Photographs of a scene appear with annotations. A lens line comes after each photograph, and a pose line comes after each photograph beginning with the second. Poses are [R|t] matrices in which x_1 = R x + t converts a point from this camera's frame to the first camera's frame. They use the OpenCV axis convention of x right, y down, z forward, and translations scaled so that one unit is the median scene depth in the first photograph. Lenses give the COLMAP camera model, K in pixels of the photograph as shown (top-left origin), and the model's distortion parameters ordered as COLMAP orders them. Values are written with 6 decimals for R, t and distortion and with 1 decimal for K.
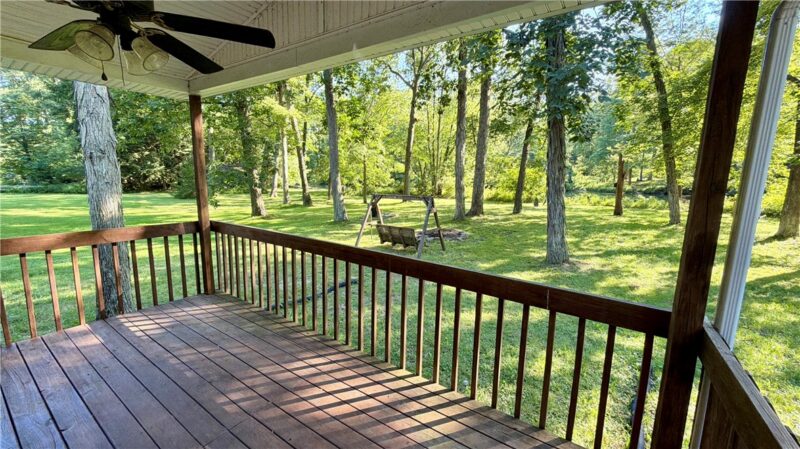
lens RADIAL K [[319.0, 0, 397.9], [0, 319.0, 227.3], [0, 0, 1]] dist [0.001988, -0.000038]
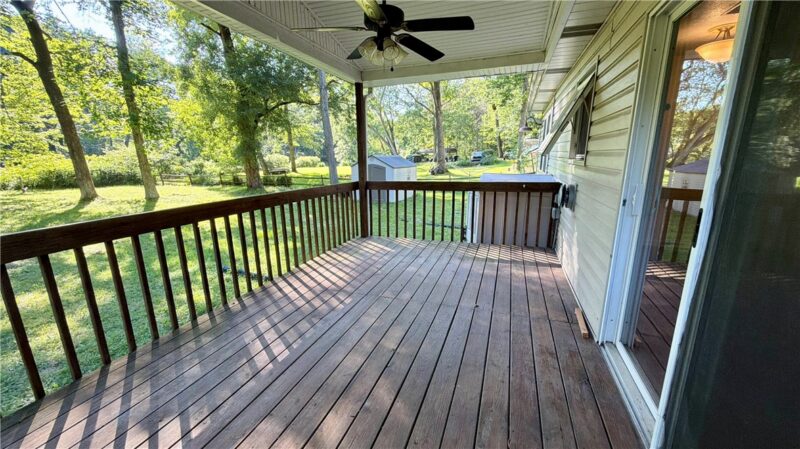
lens RADIAL K [[319.0, 0, 399.2], [0, 319.0, 227.9], [0, 0, 1]] dist [0.001988, -0.000038]
pose [[-0.257425, -0.245802, 0.934513, -1.629283], [0.140632, 0.947279, 0.287899, -0.116459], [-0.956010, 0.205534, -0.209286, 0.885949]]
